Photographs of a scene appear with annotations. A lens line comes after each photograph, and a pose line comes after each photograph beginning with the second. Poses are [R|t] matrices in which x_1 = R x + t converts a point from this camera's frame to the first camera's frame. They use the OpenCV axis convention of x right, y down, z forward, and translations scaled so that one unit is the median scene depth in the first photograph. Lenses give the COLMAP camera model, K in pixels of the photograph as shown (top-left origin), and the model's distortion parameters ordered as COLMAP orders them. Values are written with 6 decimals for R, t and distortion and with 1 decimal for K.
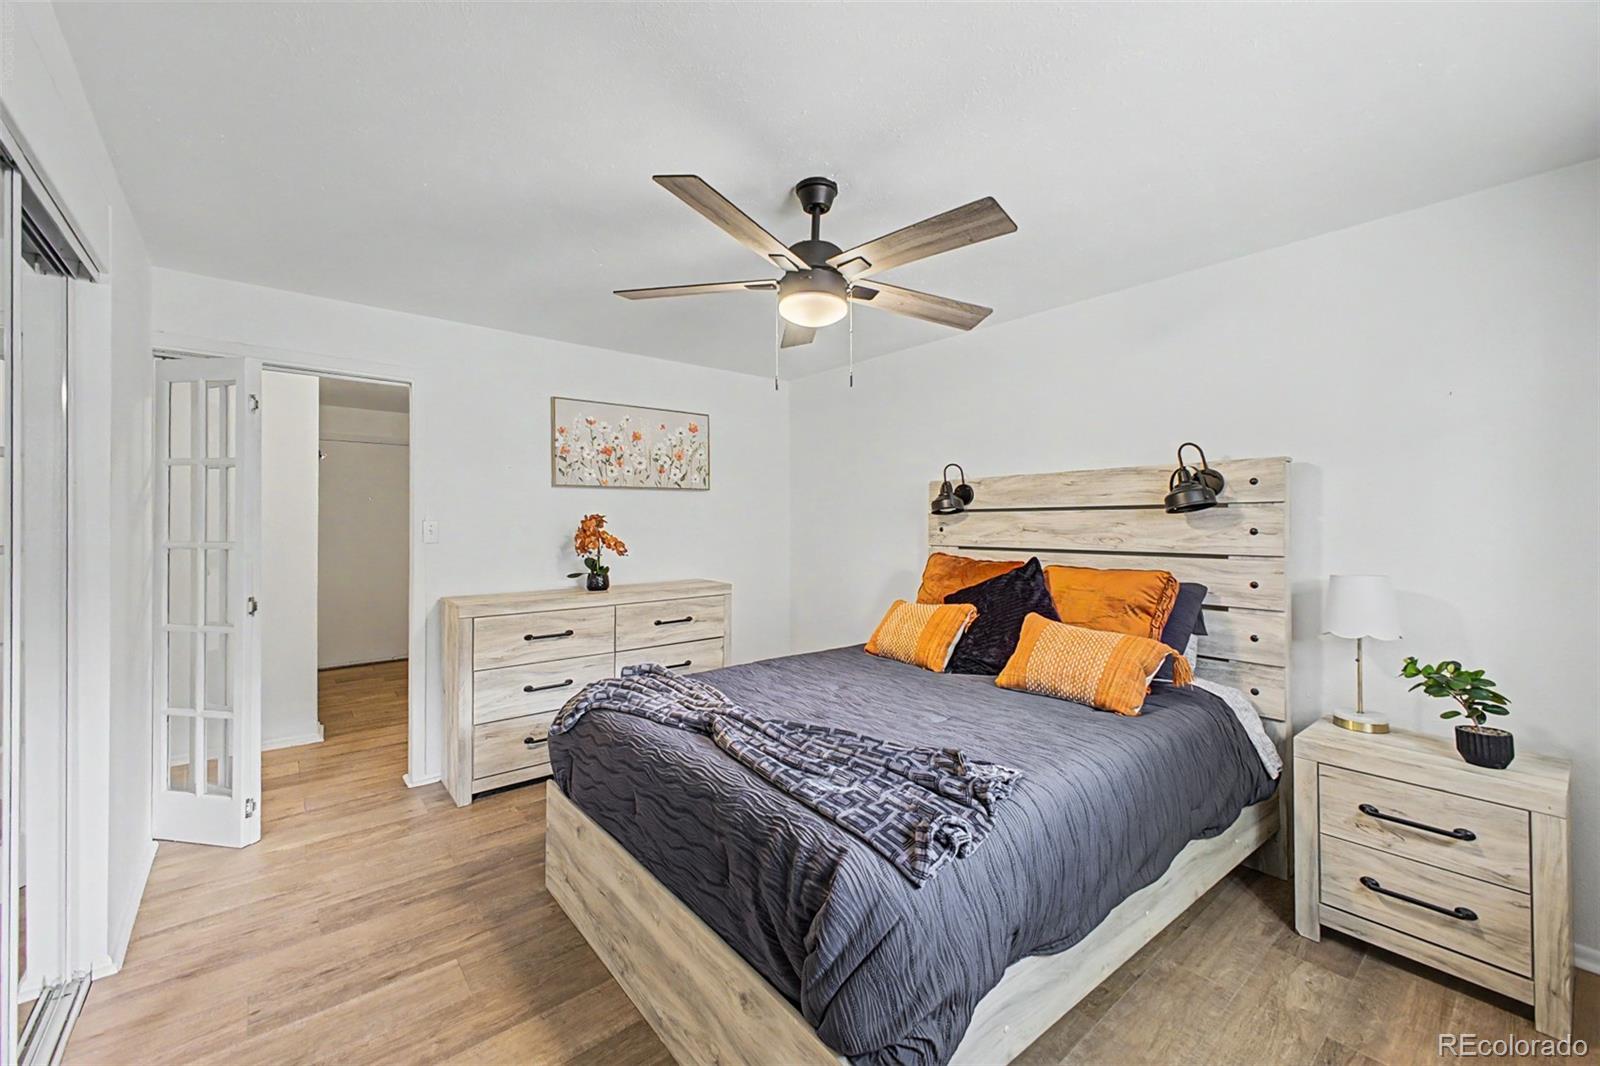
lens RADIAL K [[632.6, 0, 800.8], [0, 632.6, 521.1], [0, 0, 1]] dist [0.023481, -0.009887]
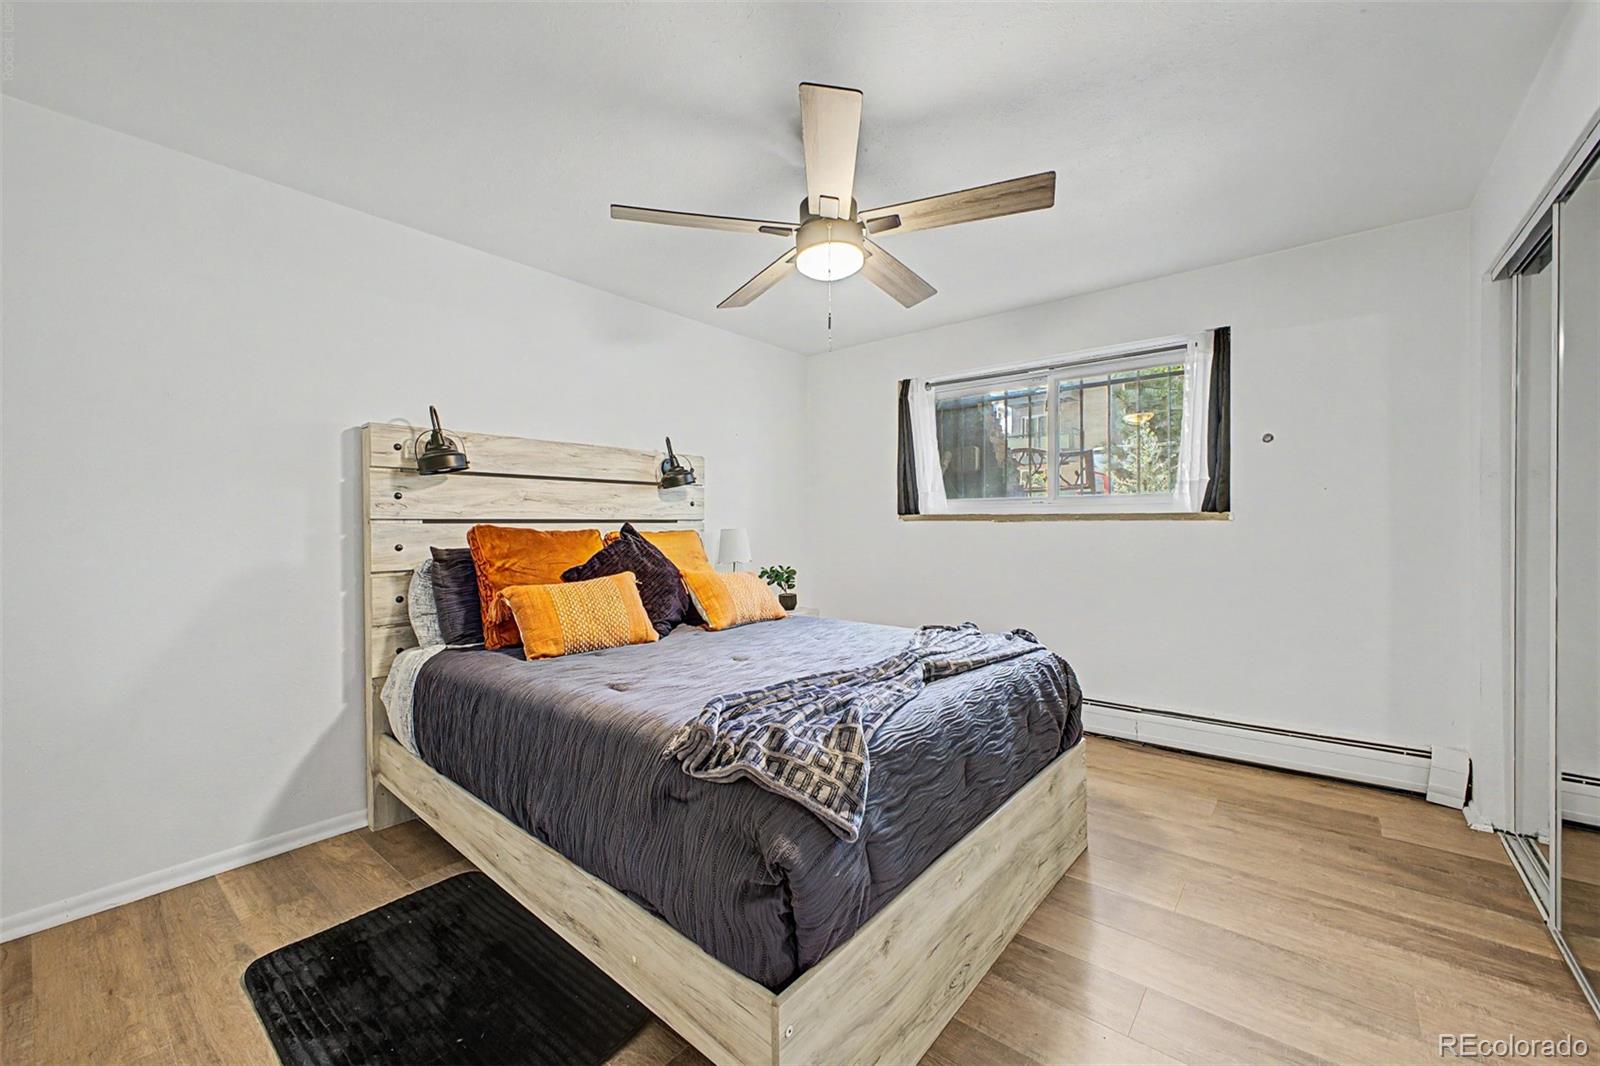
lens RADIAL K [[639.3, 0, 798.9], [0, 639.3, 523.4], [0, 0, 1]] dist [0.023250, -0.010961]
pose [[-0.182551, 0.003100, 0.983192, -0.777605], [0.000766, 0.999995, -0.003011, 0.064610], [-0.983196, 0.000204, -0.182552, 0.979335]]
